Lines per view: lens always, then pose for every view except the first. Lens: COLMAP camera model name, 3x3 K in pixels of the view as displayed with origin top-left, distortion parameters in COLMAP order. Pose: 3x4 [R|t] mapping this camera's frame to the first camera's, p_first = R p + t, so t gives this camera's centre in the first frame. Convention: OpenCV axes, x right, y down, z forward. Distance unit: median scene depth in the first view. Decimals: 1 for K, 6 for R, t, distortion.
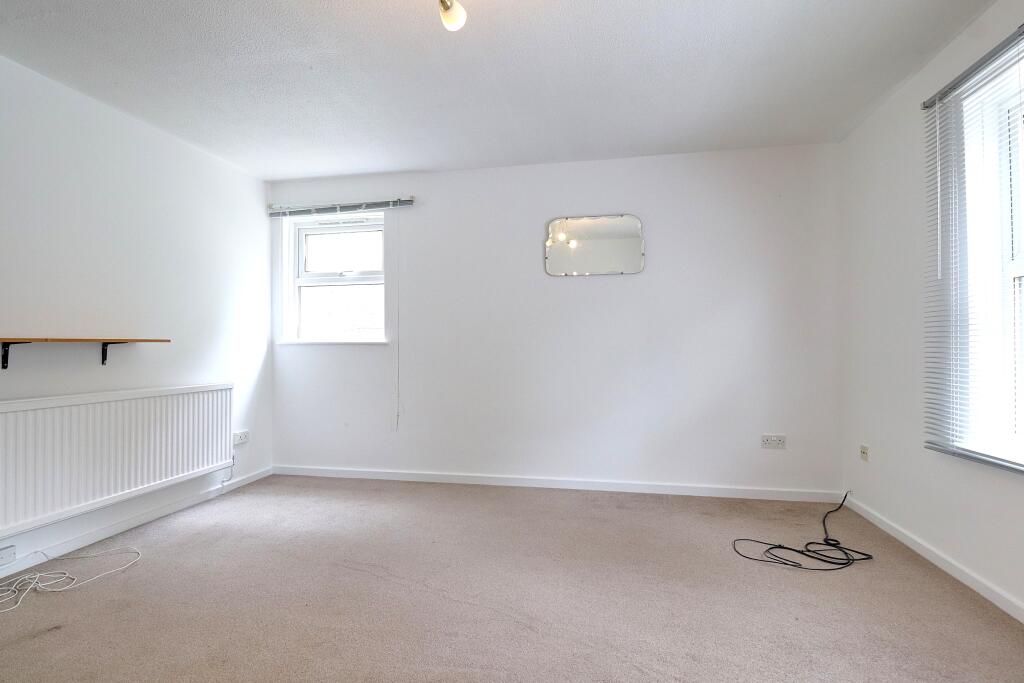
lens RADIAL K [[523.8, 0, 512.0], [0, 523.8, 341.5], [0, 0, 1]] dist [-0.001046, -0.015802]
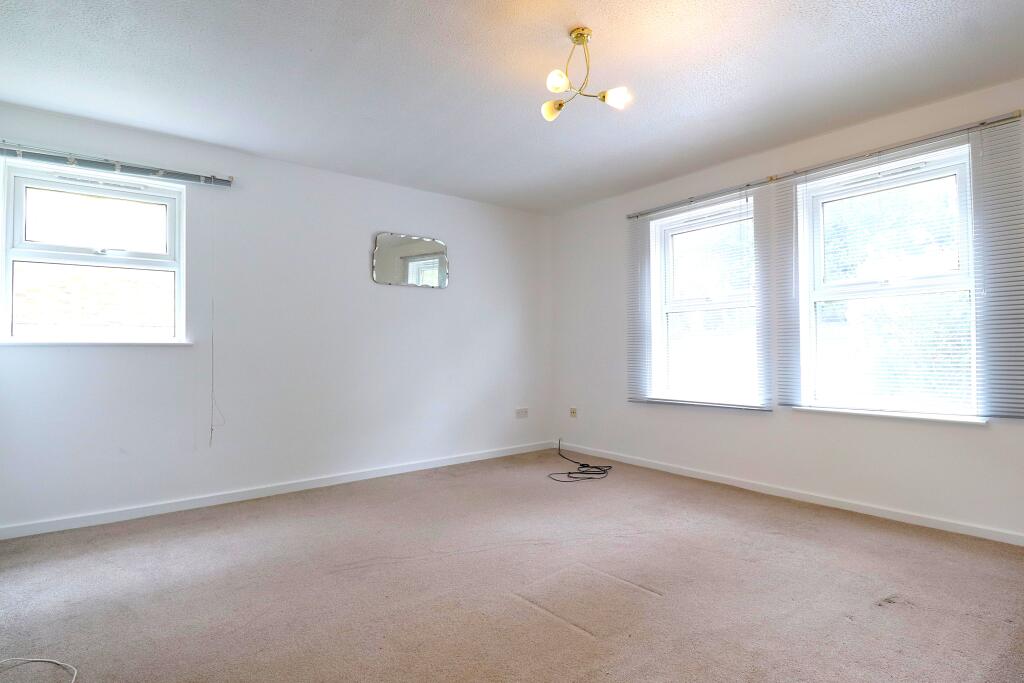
lens RADIAL K [[523.8, 0, 512.0], [0, 523.8, 341.5], [0, 0, 1]] dist [-0.001046, -0.015802]
pose [[0.635978, 0.008064, 0.771665, -0.562432], [-0.001753, 0.999958, -0.009005, 0.005246], [-0.771705, 0.004374, 0.635965, 0.082270]]
